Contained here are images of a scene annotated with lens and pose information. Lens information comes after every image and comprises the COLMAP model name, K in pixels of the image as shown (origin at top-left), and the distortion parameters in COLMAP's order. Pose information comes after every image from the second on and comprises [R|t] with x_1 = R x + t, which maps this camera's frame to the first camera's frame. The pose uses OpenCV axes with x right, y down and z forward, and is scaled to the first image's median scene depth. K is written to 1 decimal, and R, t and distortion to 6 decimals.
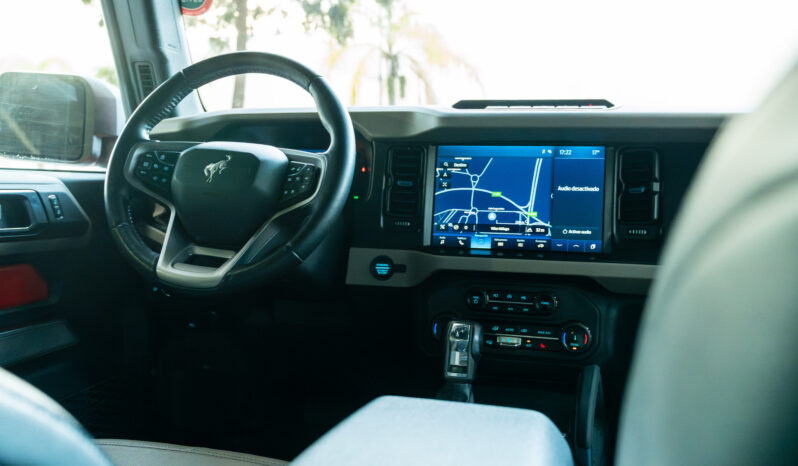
lens RADIAL K [[760.1, 0, 399.0], [0, 760.1, 233.0], [0, 0, 1]] dist [0.019981, 0.003176]
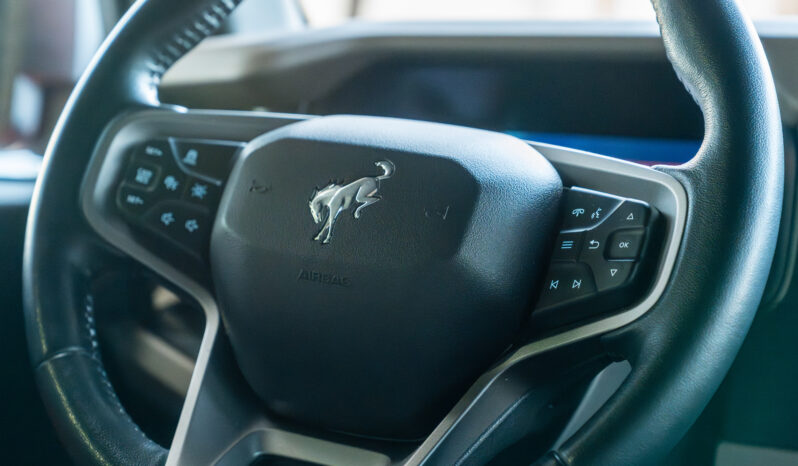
lens RADIAL K [[1656.9, 0, 409.7], [0, 1656.9, 232.5], [0, 0, 1]] dist [0.005672, 0.013129]
pose [[0.986200, 0.044470, -0.159473, -0.093185], [-0.049018, 0.998493, -0.024696, -0.052187], [0.158135, 0.032172, 0.986893, 0.281560]]
